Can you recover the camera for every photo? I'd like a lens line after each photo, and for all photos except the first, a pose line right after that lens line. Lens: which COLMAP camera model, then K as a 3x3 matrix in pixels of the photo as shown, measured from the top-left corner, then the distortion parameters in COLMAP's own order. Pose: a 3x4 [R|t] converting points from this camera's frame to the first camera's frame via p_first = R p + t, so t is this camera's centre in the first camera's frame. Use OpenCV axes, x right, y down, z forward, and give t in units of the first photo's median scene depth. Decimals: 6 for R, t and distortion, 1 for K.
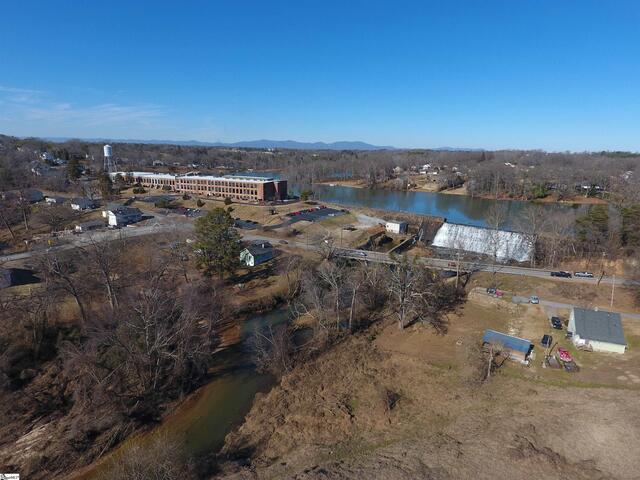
lens RADIAL K [[375.1, 0, 324.5], [0, 375.1, 240.0], [0, 0, 1]] dist [-0.001977, -0.000496]
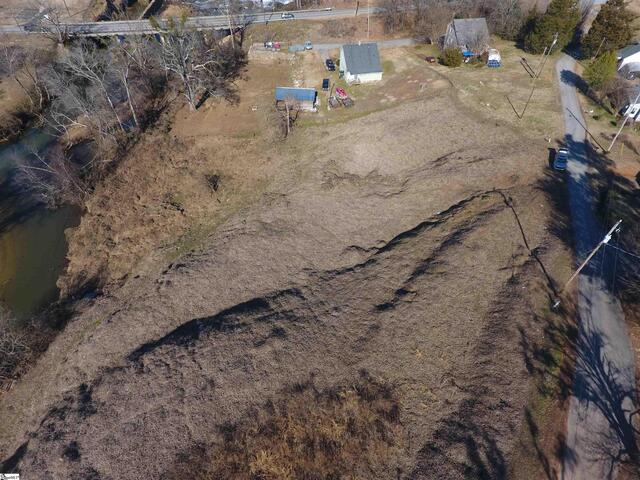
lens RADIAL K [[375.1, 0, 324.6], [0, 375.1, 240.5], [0, 0, 1]] dist [-0.001977, -0.000496]
pose [[0.821428, -0.413723, 0.392541, -0.031300], [0.125920, 0.802874, 0.582699, -0.004634], [-0.556237, -0.429217, 0.711599, 0.025902]]
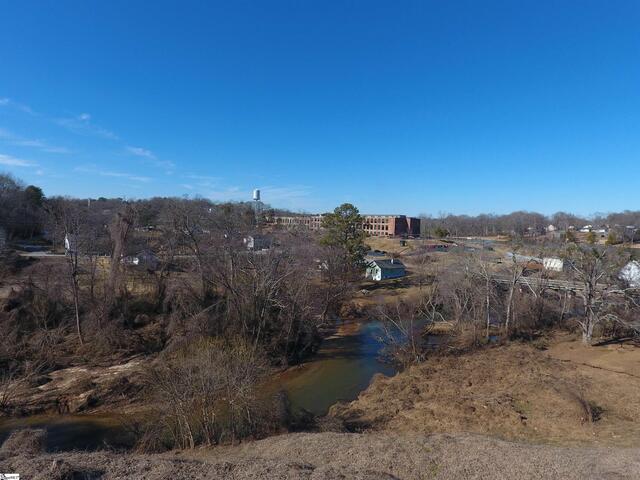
lens RADIAL K [[375.1, 0, 325.0], [0, 375.1, 235.9], [0, 0, 1]] dist [-0.001977, -0.000496]
pose [[0.941834, 0.022194, -0.335346, -0.027445], [-0.091480, 0.977071, -0.192259, 0.250272], [0.323390, 0.211753, 0.922269, 0.189559]]
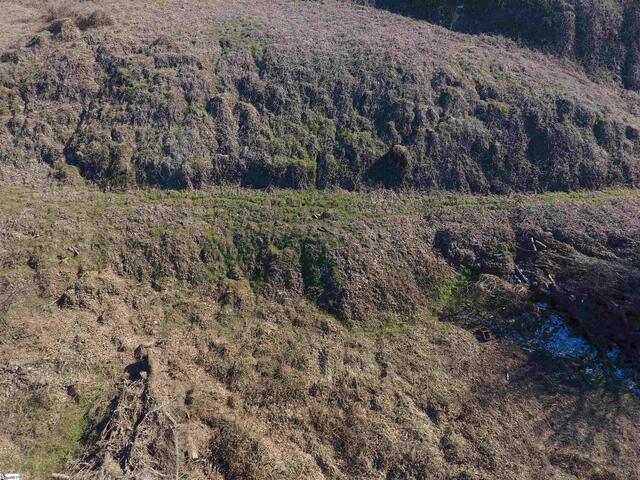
lens RADIAL K [[375.1, 0, 324.8], [0, 375.1, 241.1], [0, 0, 1]] dist [-0.001977, -0.000496]
pose [[-0.904017, -0.292168, 0.312075, -0.076797], [0.087079, 0.588852, 0.803537, 0.173530], [-0.418534, 0.753586, -0.506890, 0.786863]]
